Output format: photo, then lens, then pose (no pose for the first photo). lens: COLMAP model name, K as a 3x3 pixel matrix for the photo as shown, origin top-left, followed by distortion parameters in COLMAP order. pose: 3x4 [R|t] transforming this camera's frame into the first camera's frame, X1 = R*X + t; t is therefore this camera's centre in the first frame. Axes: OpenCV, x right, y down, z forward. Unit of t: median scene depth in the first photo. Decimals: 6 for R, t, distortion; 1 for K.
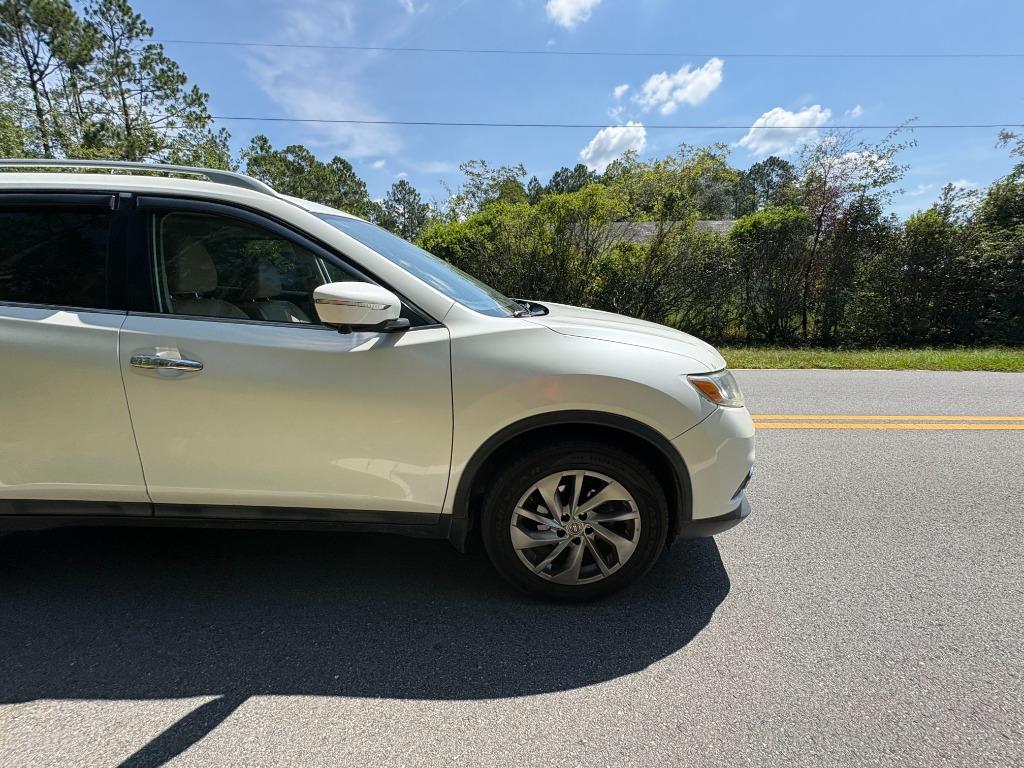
lens RADIAL K [[409.8, 0, 514.7], [0, 409.8, 386.1], [0, 0, 1]] dist [-0.001511, -0.000234]
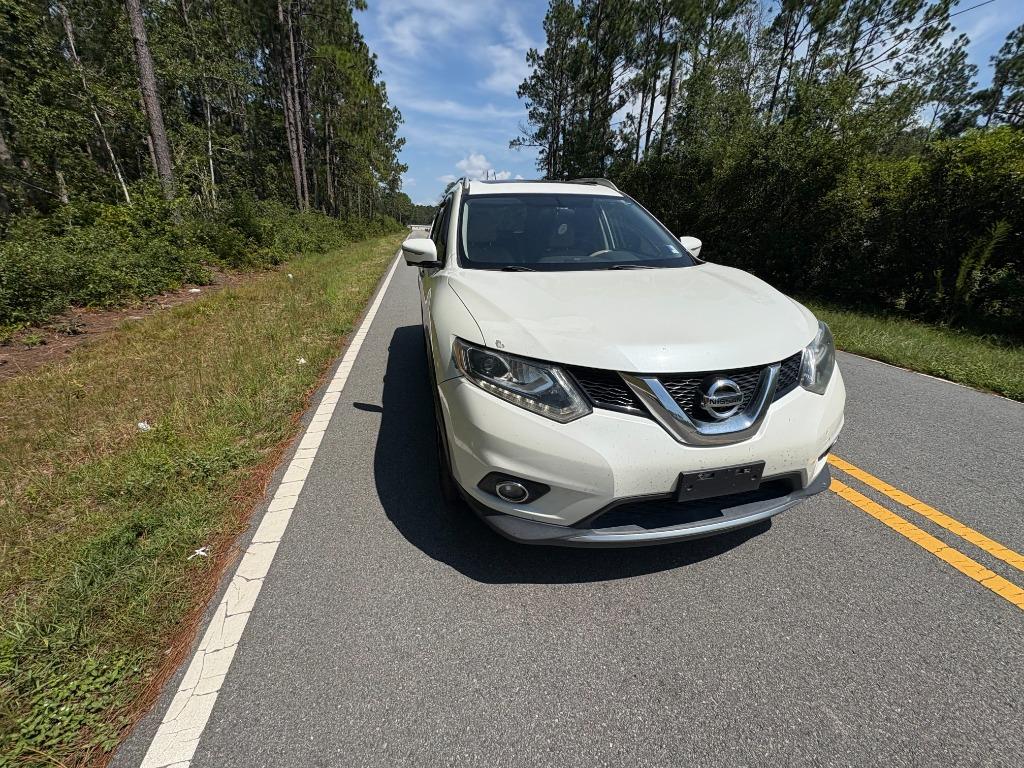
lens RADIAL K [[409.8, 0, 509.4], [0, 409.8, 388.5], [0, 0, 1]] dist [-0.001511, -0.000234]
pose [[0.216025, 0.352271, -0.910625, 0.069649], [-0.244040, 0.922526, 0.298981, -0.012528], [0.945398, 0.157642, 0.285257, 0.041967]]
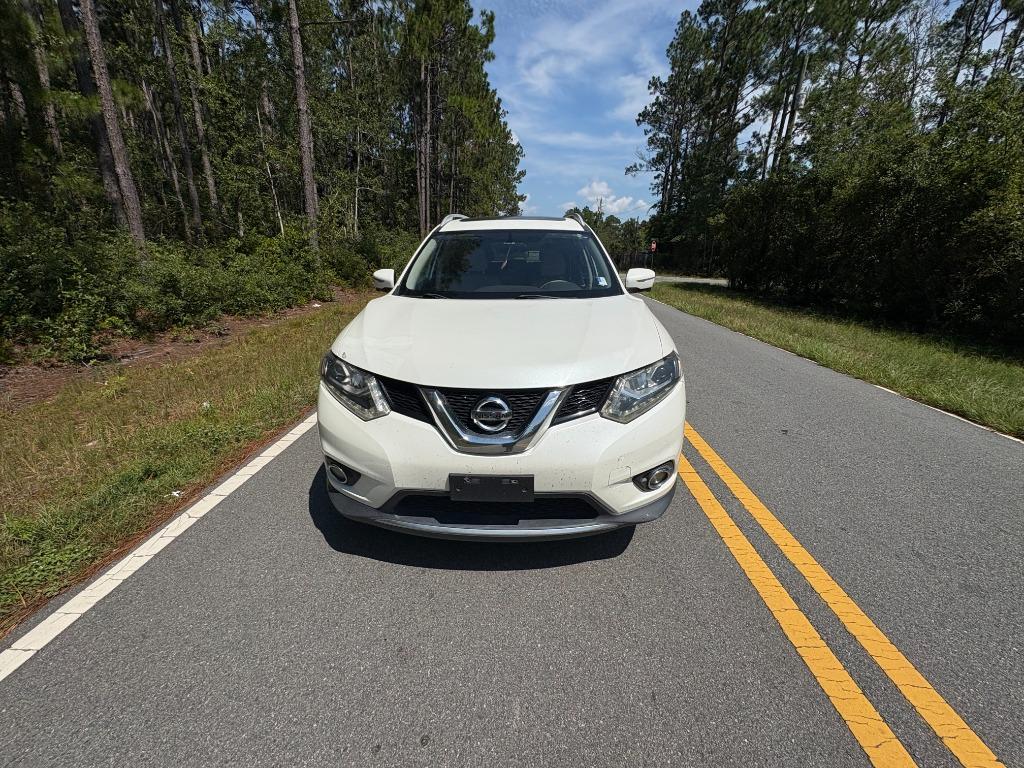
lens RADIAL K [[409.8, 0, 506.3], [0, 409.8, 387.3], [0, 0, 1]] dist [-0.001511, -0.000234]
pose [[-0.057246, 0.307312, -0.949885, 0.080584], [-0.248403, 0.917140, 0.311688, -0.023051], [0.966964, 0.253798, 0.023835, 0.076118]]
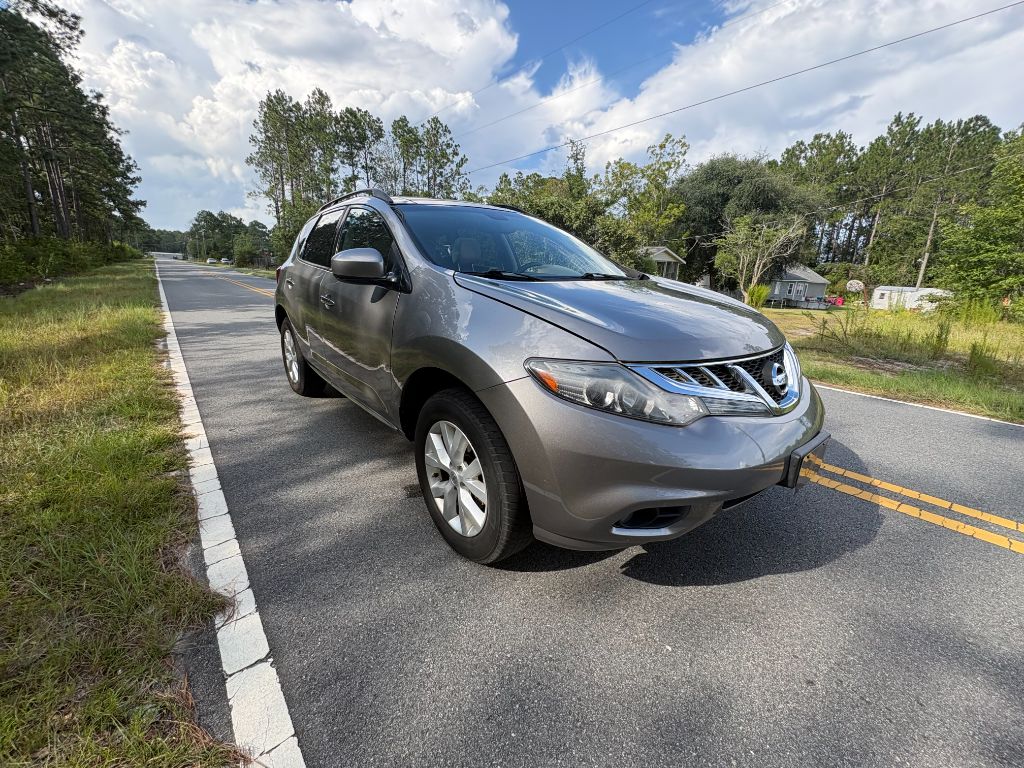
lens RADIAL K [[411.4, 0, 511.1], [0, 411.4, 380.8], [0, 0, 1]] dist [0.001574, -0.000652]
pose [[0.638722, 0.222451, -0.736580, 0.762930], [-0.204431, 0.971952, 0.116263, -0.021803], [0.741783, 0.076320, 0.666283, 0.024578]]
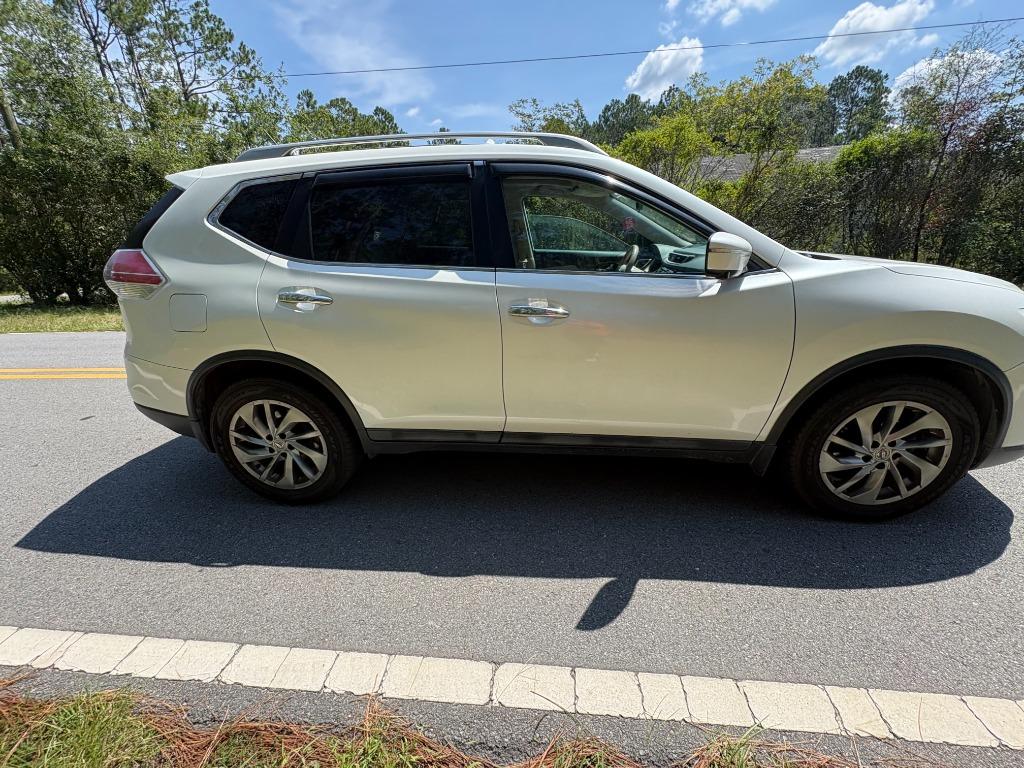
lens RADIAL K [[409.8, 0, 513.7], [0, 409.8, 388.1], [0, 0, 1]] dist [-0.001511, -0.000234]
pose [[0.994741, -0.012369, -0.101669, -0.035868], [0.023839, 0.993377, 0.112397, 0.001322], [0.099605, -0.114229, 0.988449, -0.008489]]
